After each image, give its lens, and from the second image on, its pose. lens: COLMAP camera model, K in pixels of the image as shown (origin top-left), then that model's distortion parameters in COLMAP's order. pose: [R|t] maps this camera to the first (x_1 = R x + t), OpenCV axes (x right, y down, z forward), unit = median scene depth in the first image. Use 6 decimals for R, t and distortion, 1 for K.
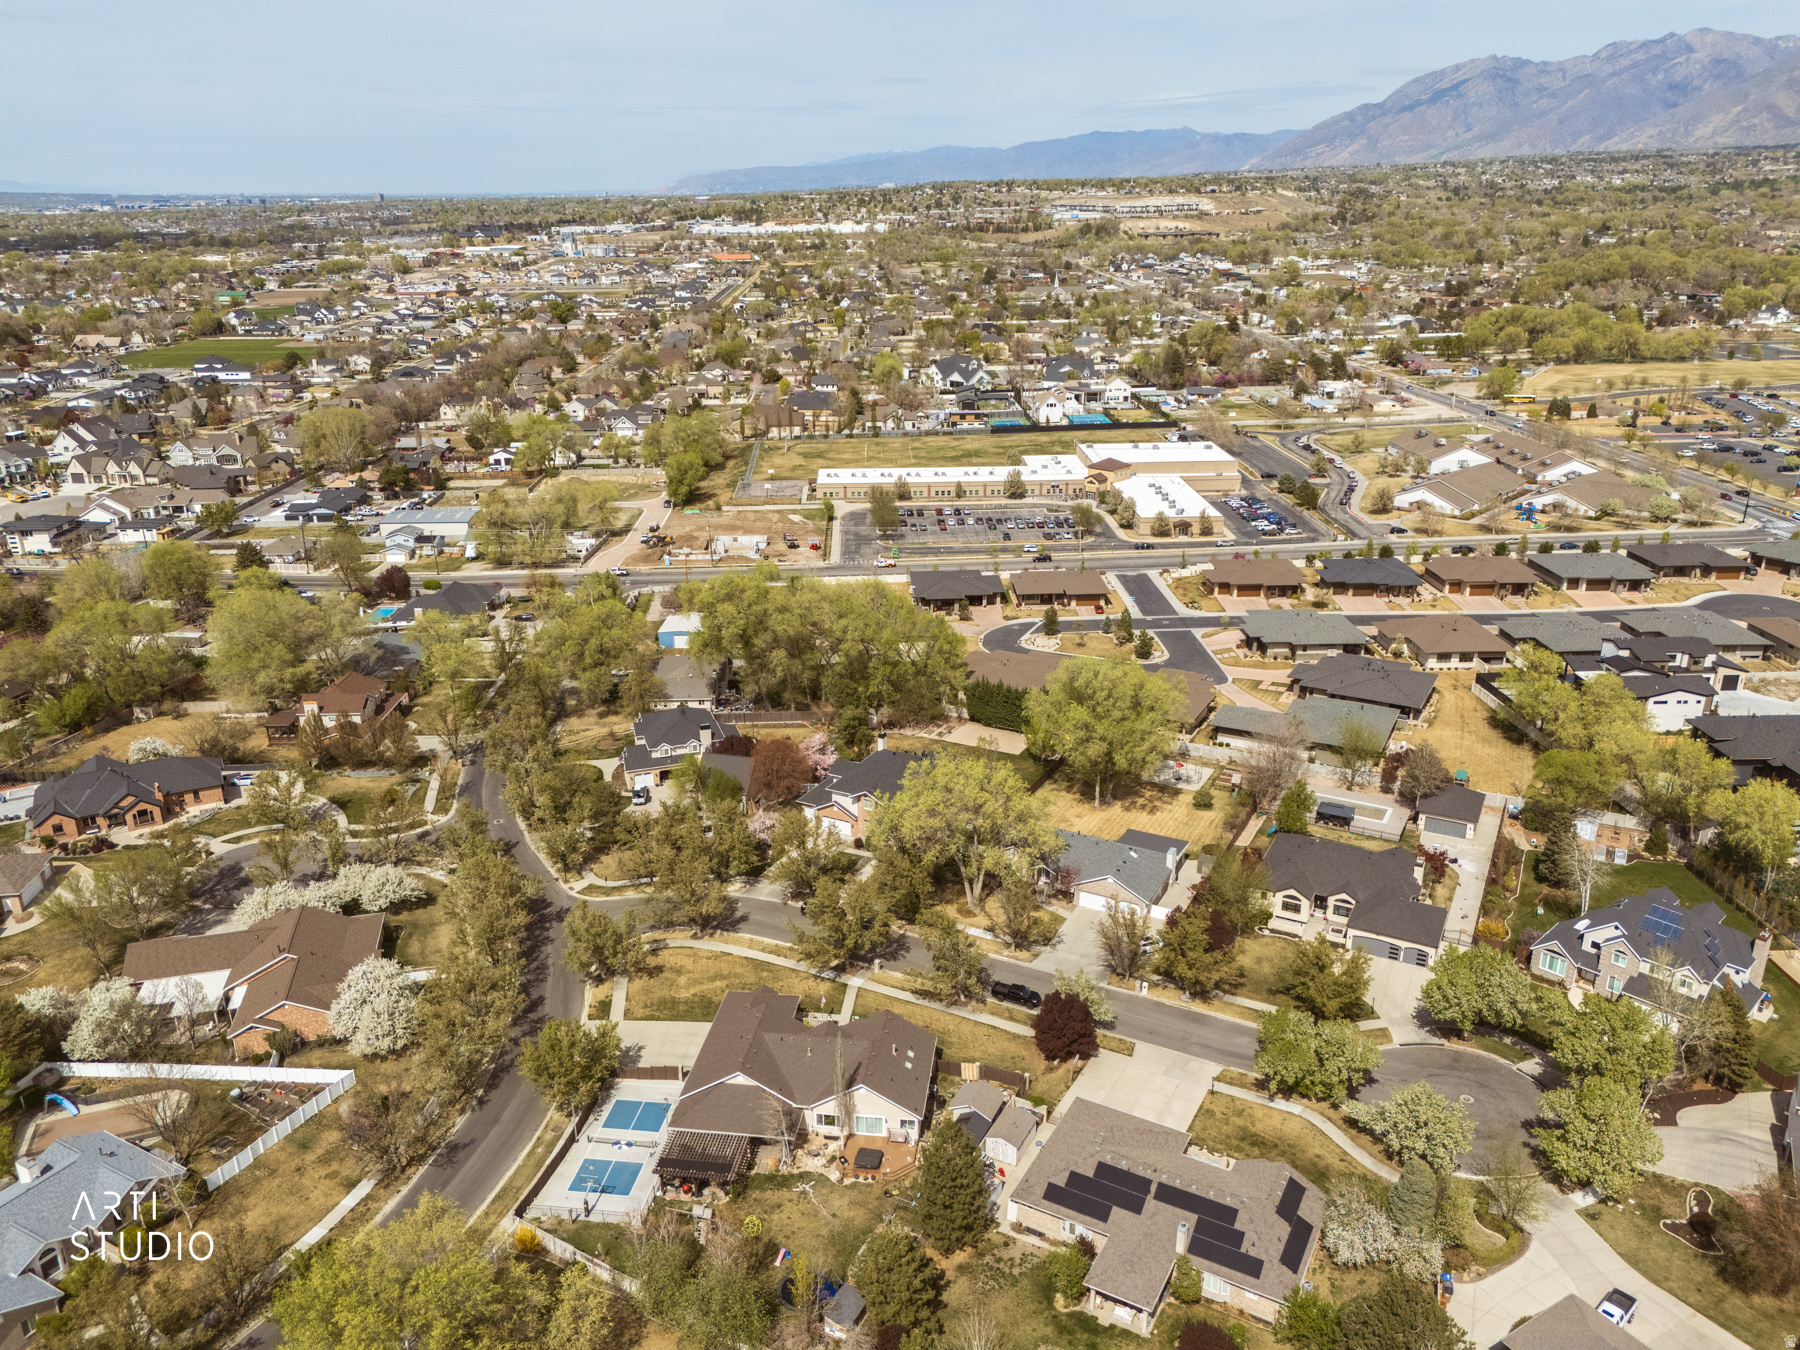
lens RADIAL K [[1325.7, 0, 903.8], [0, 1325.7, 673.4], [0, 0, 1]] dist [0.087279, -0.097727]
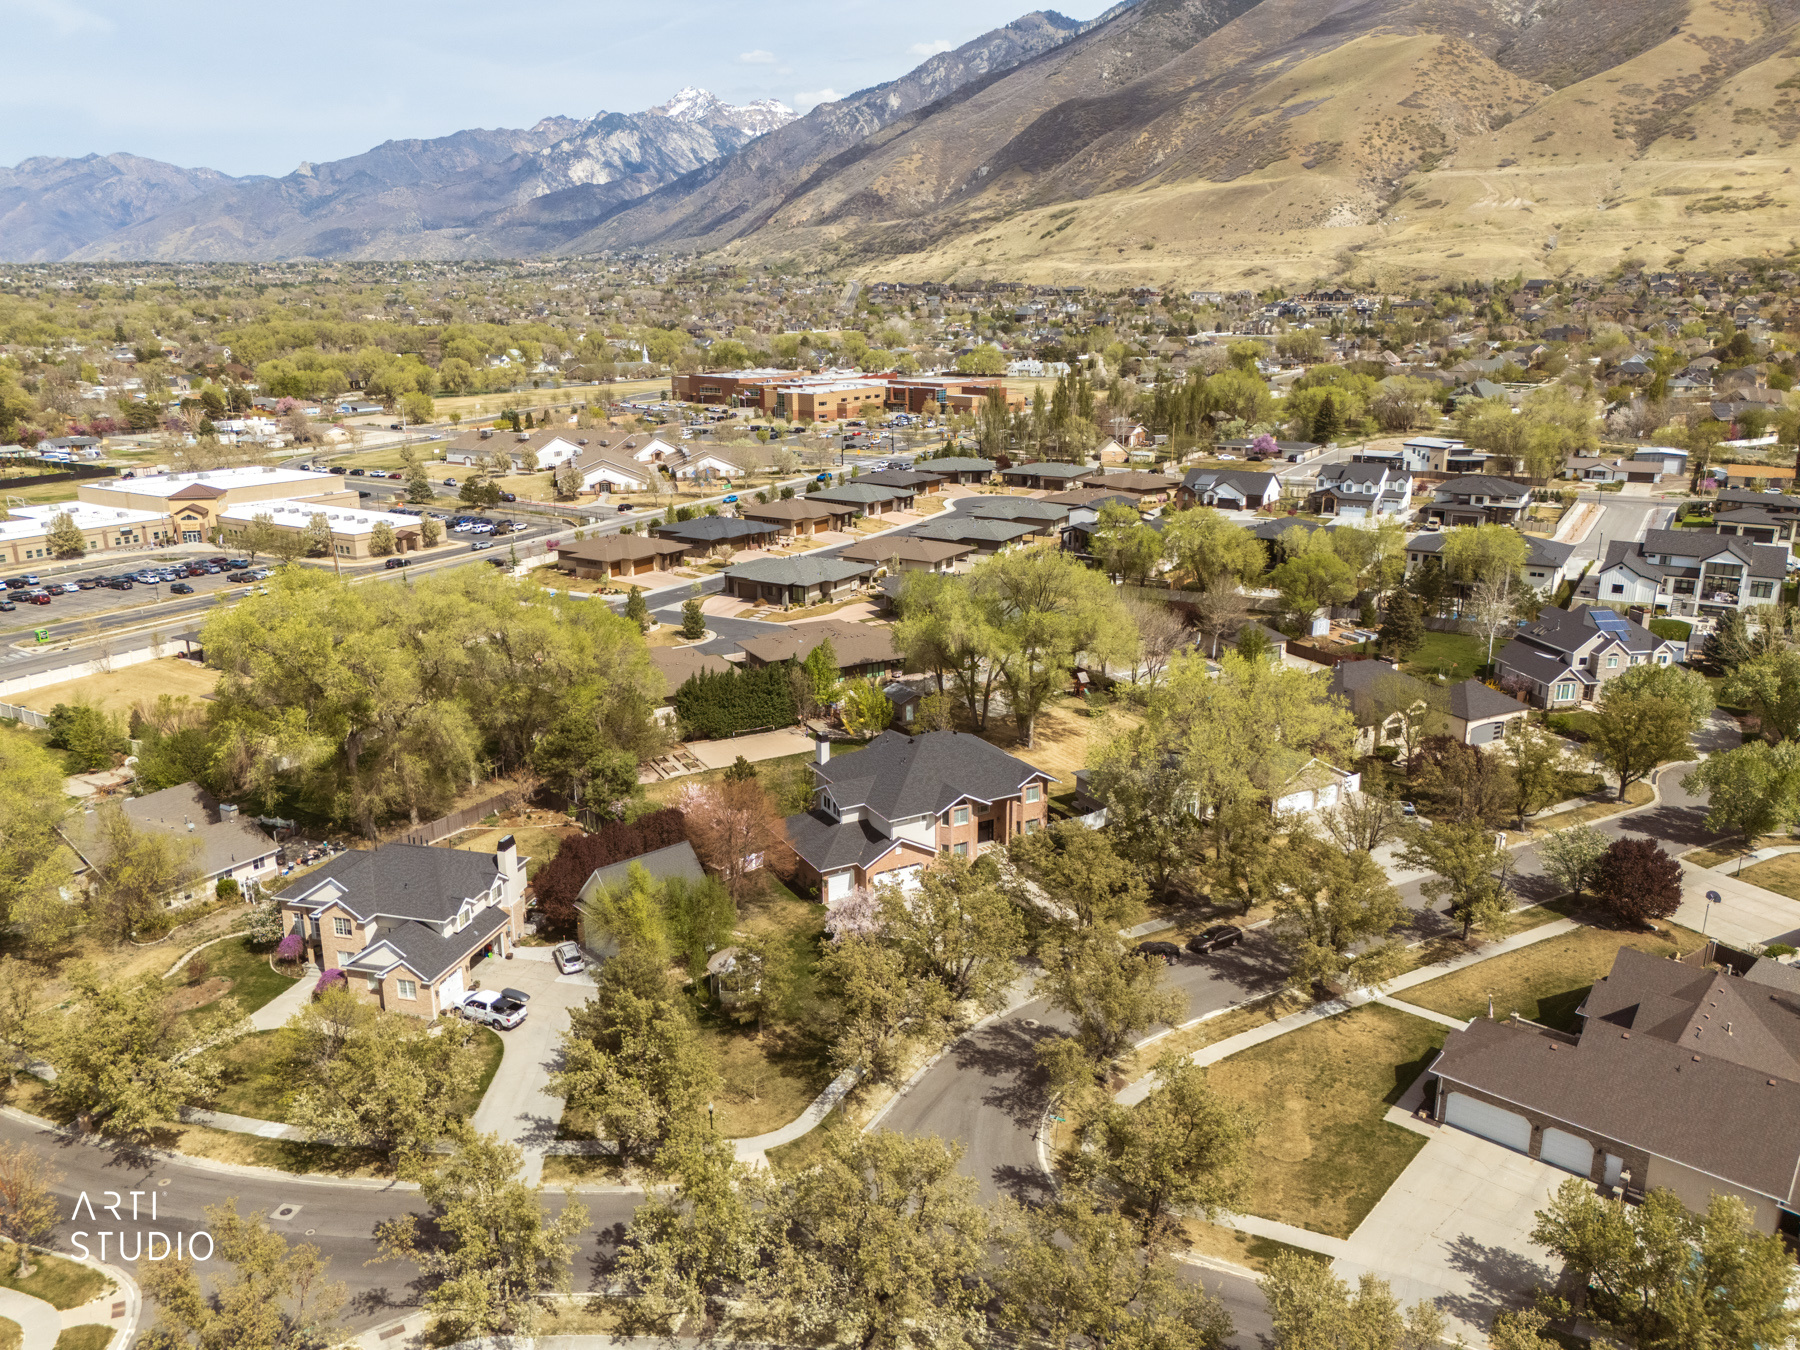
lens RADIAL K [[1326.6, 0, 905.9], [0, 1326.6, 678.5], [0, 0, 1]] dist [0.065890, -0.060821]
pose [[0.540968, -0.224625, 0.810492, -0.257826], [0.286459, 0.955265, 0.073549, -0.007323], [-0.790756, 0.192385, 0.581114, 0.319592]]
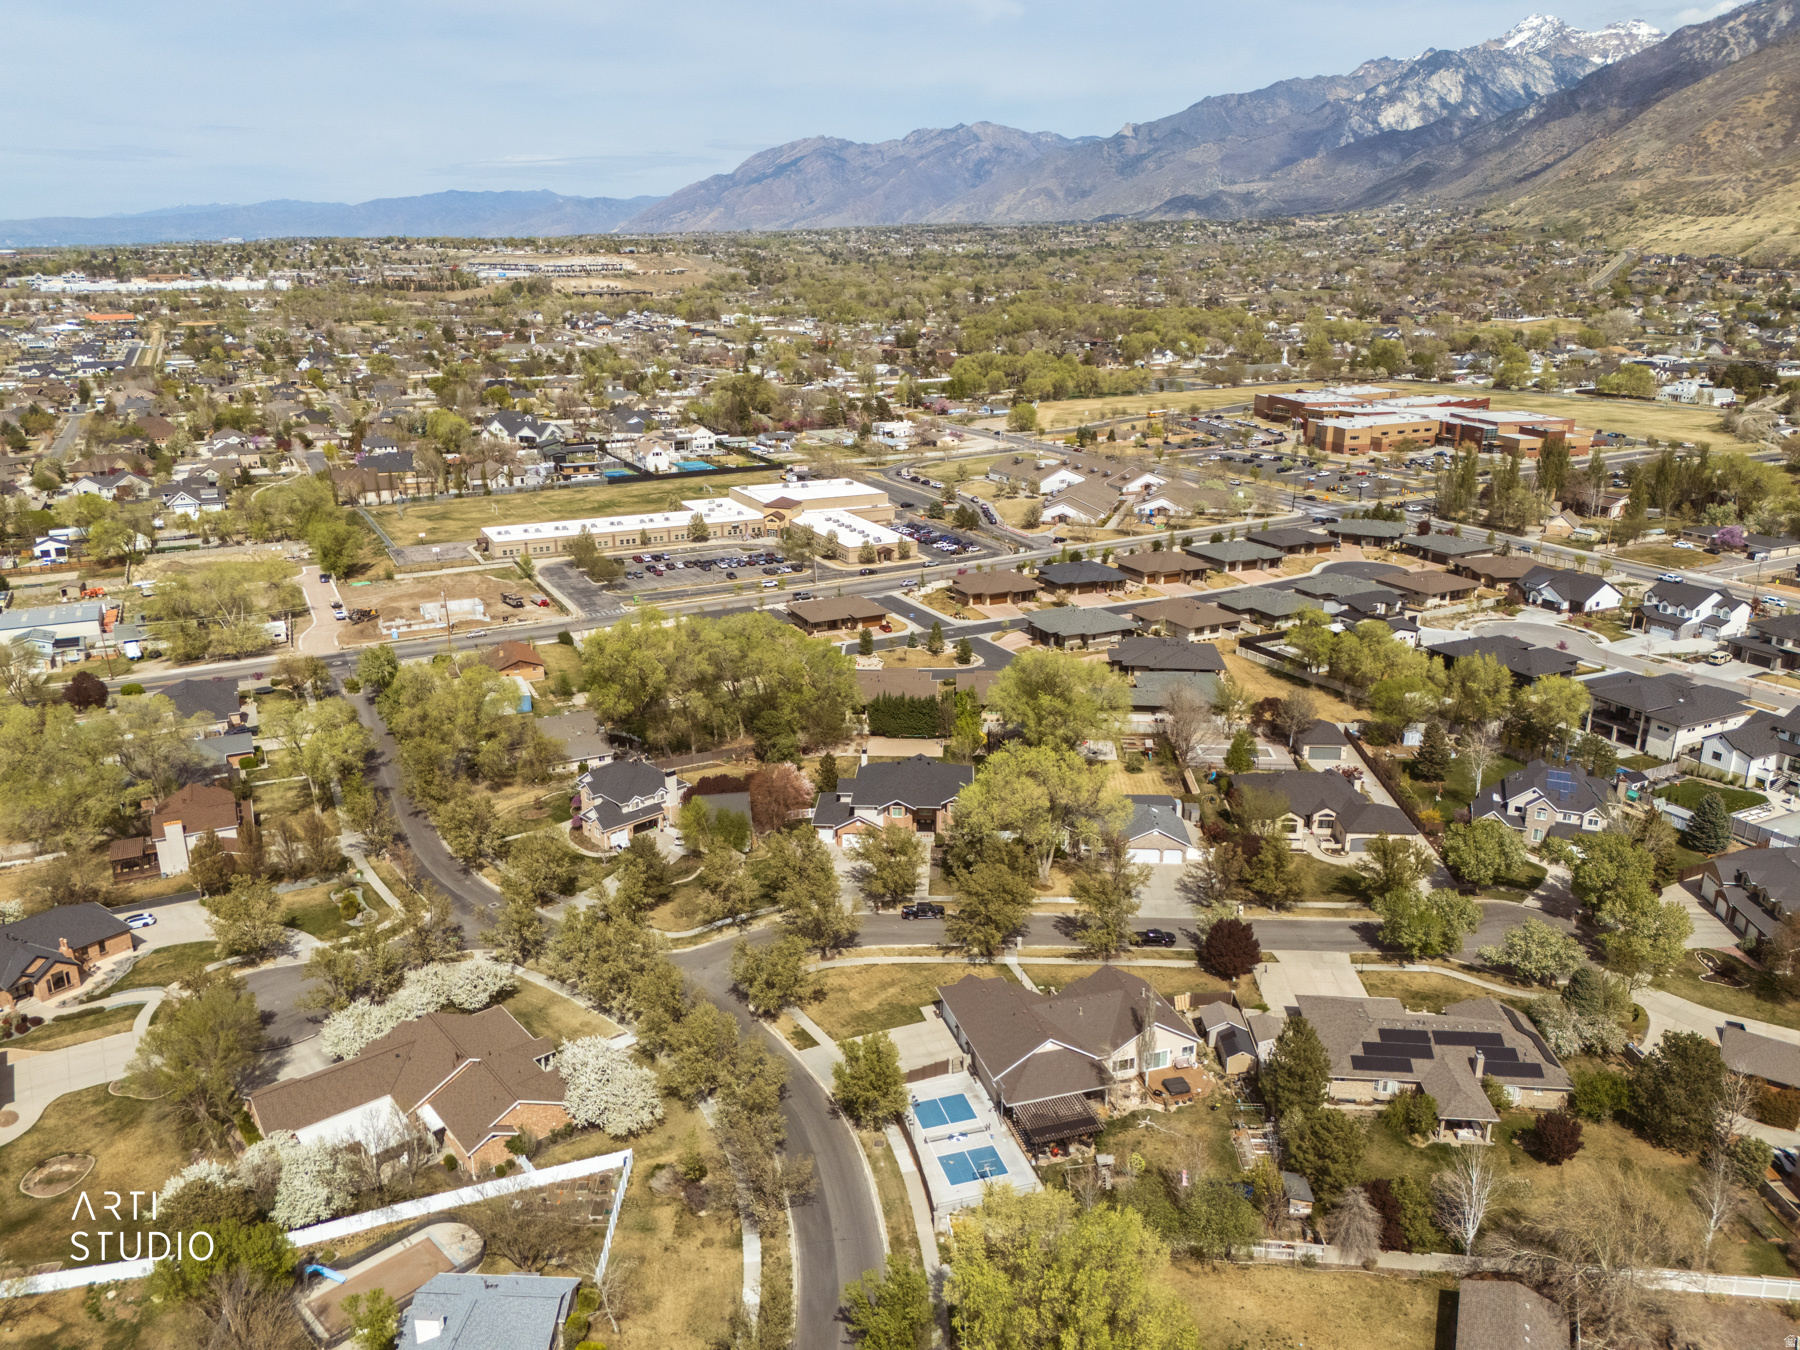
lens RADIAL K [[1325.7, 0, 903.8], [0, 1325.7, 673.4], [0, 0, 1]] dist [0.087279, -0.097727]
pose [[0.903896, -0.122787, 0.409750, -0.215215], [0.139514, 0.990158, -0.011049, 0.001133], [-0.404361, 0.067153, 0.912131, 0.017168]]
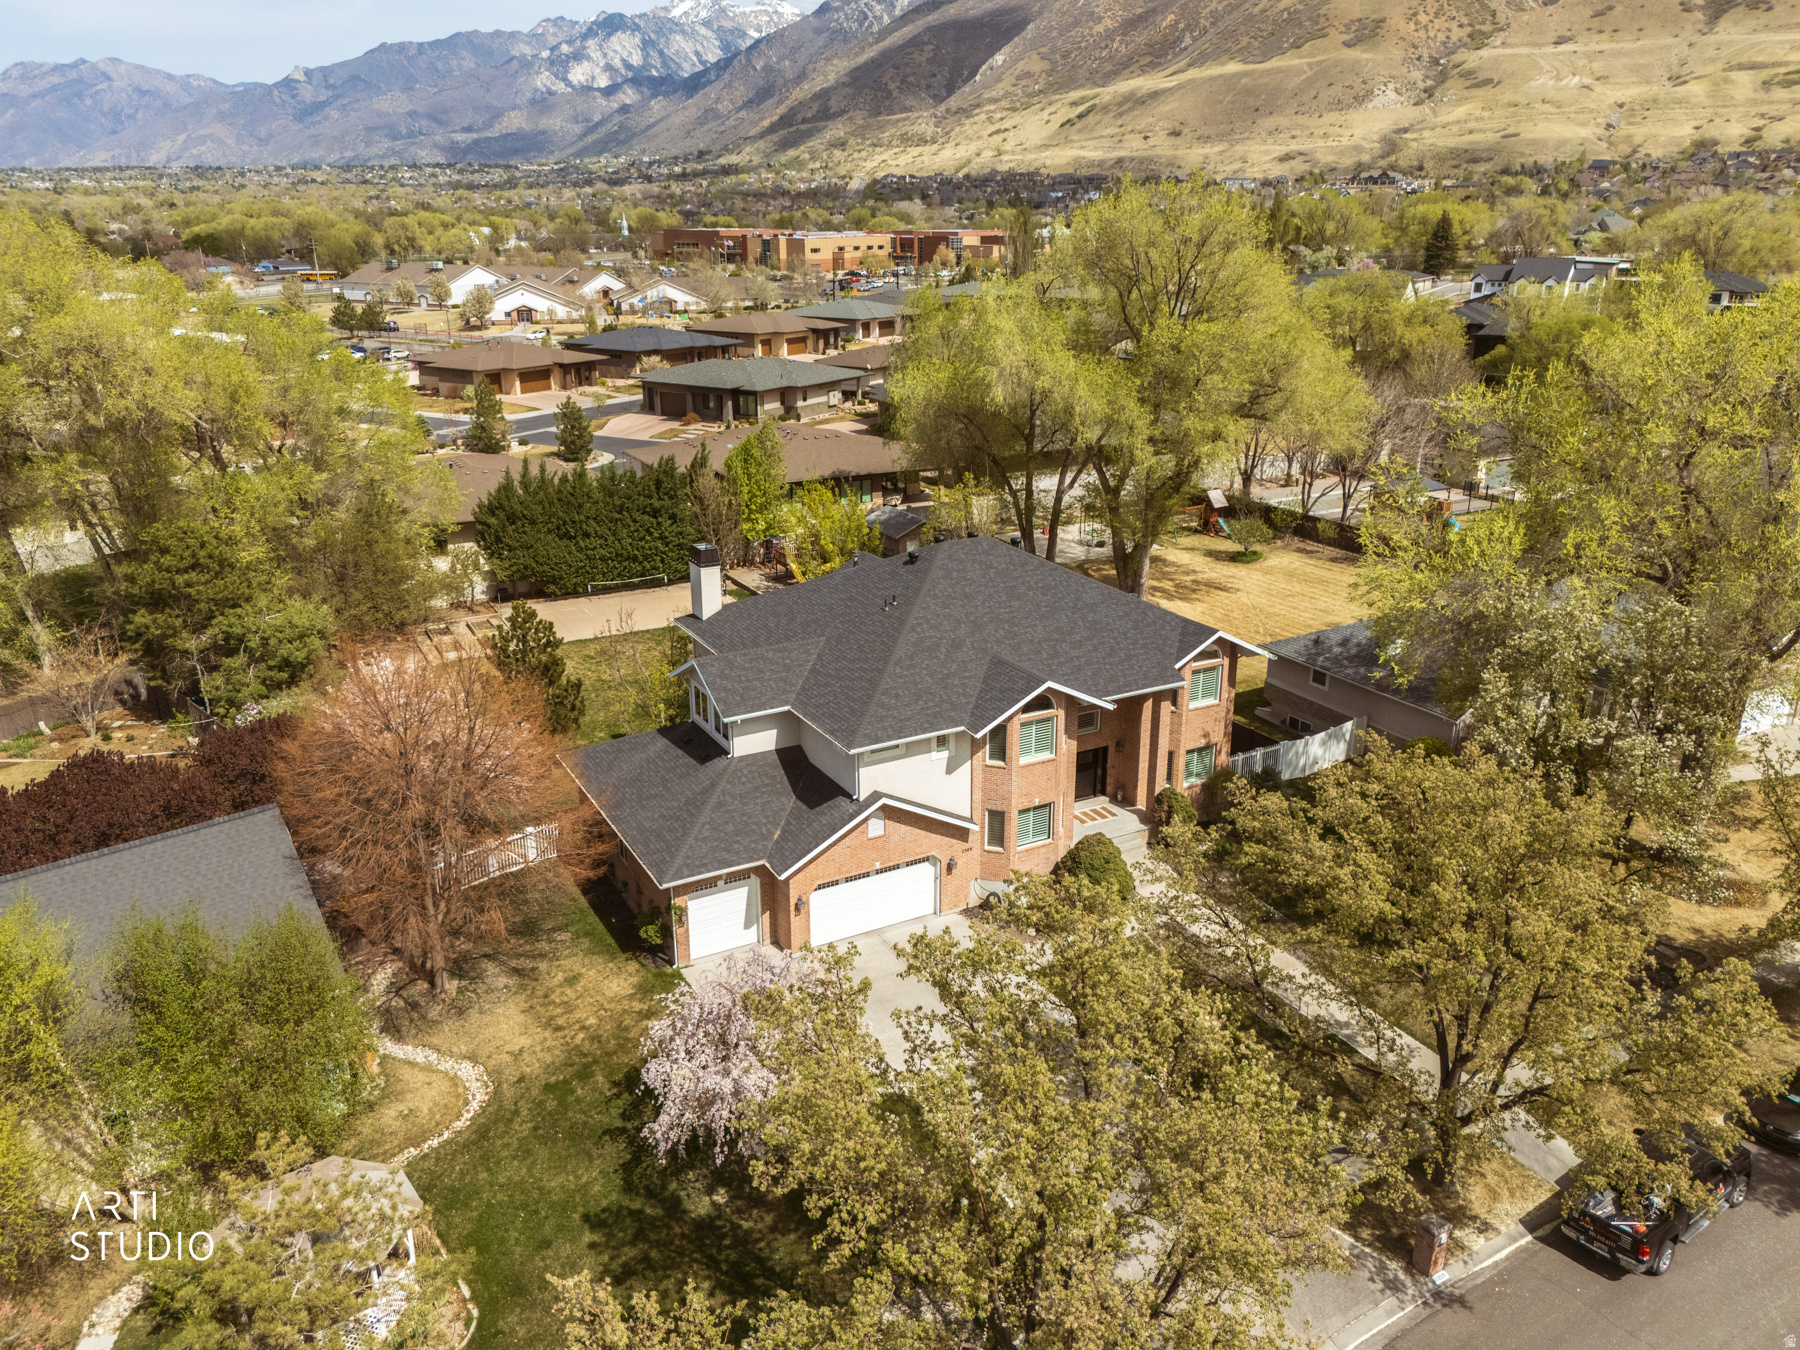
lens RADIAL K [[1326.6, 0, 905.9], [0, 1326.6, 678.5], [0, 0, 1]] dist [0.065890, -0.060821]
pose [[0.547392, -0.269897, 0.792160, -0.111076], [0.285913, 0.949925, 0.126081, 0.025311], [-0.786521, 0.157473, 0.597149, 0.429482]]
